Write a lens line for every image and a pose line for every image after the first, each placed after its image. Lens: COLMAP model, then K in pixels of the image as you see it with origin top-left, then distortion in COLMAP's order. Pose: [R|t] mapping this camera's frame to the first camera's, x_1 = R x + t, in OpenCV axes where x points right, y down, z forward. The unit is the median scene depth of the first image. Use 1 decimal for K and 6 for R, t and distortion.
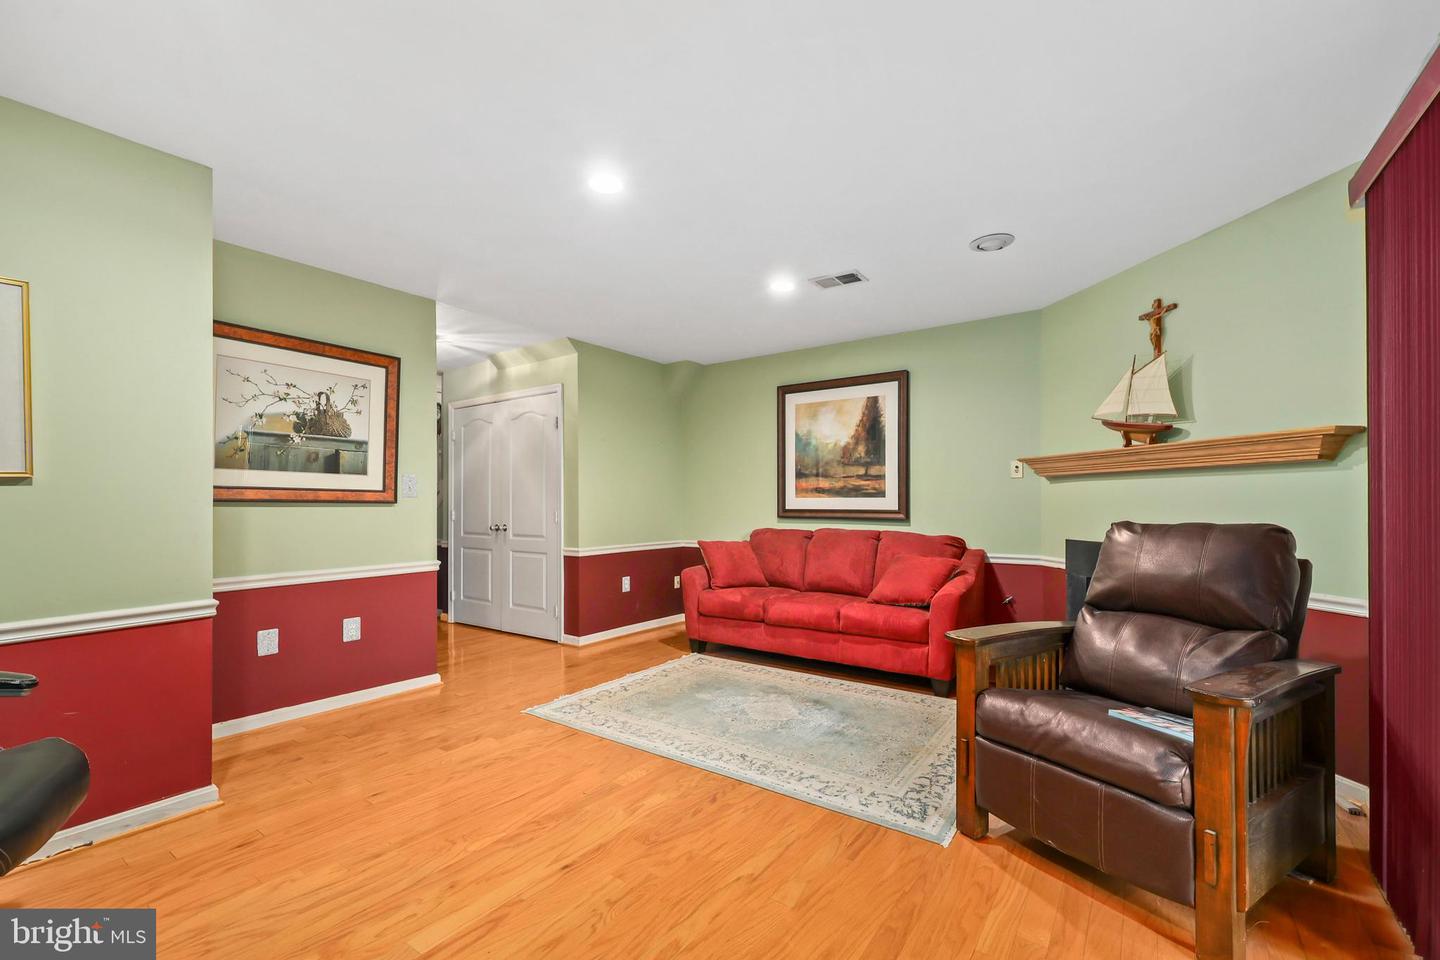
lens RADIAL K [[589.7, 0, 709.5], [0, 589.7, 489.7], [0, 0, 1]] dist [0.004572, 0.001155]
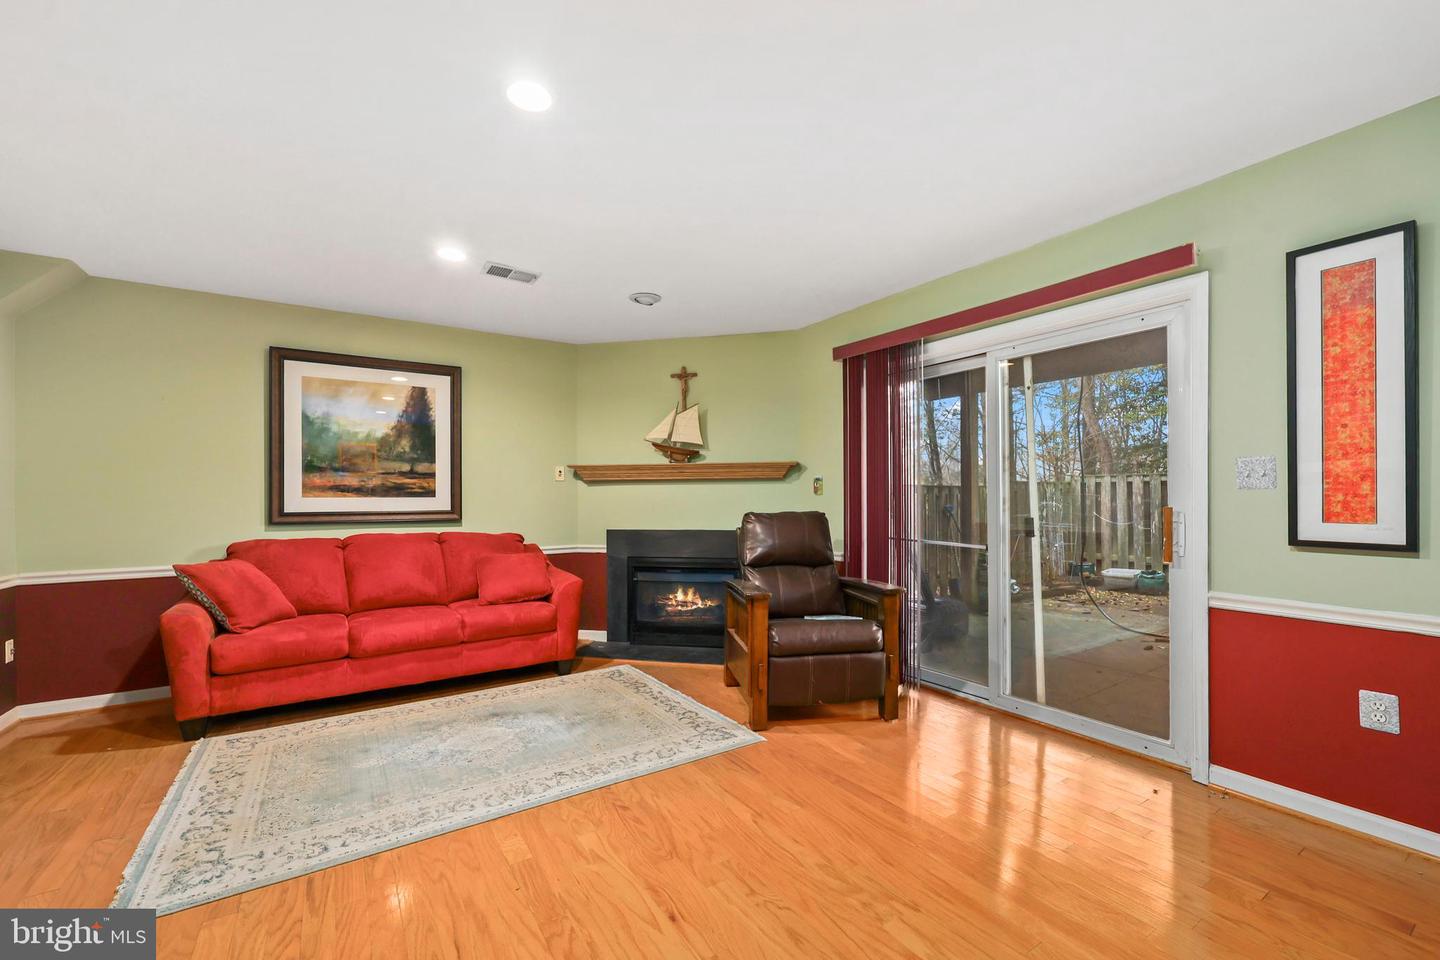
lens RADIAL K [[589.7, 0, 705.7], [0, 589.7, 489.2], [0, 0, 1]] dist [0.004572, 0.001155]
pose [[0.382377, 0.014123, 0.923898, -0.465167], [-0.013086, 0.999866, -0.009868, 0.004644], [-0.923914, -0.008317, 0.382511, 0.278197]]
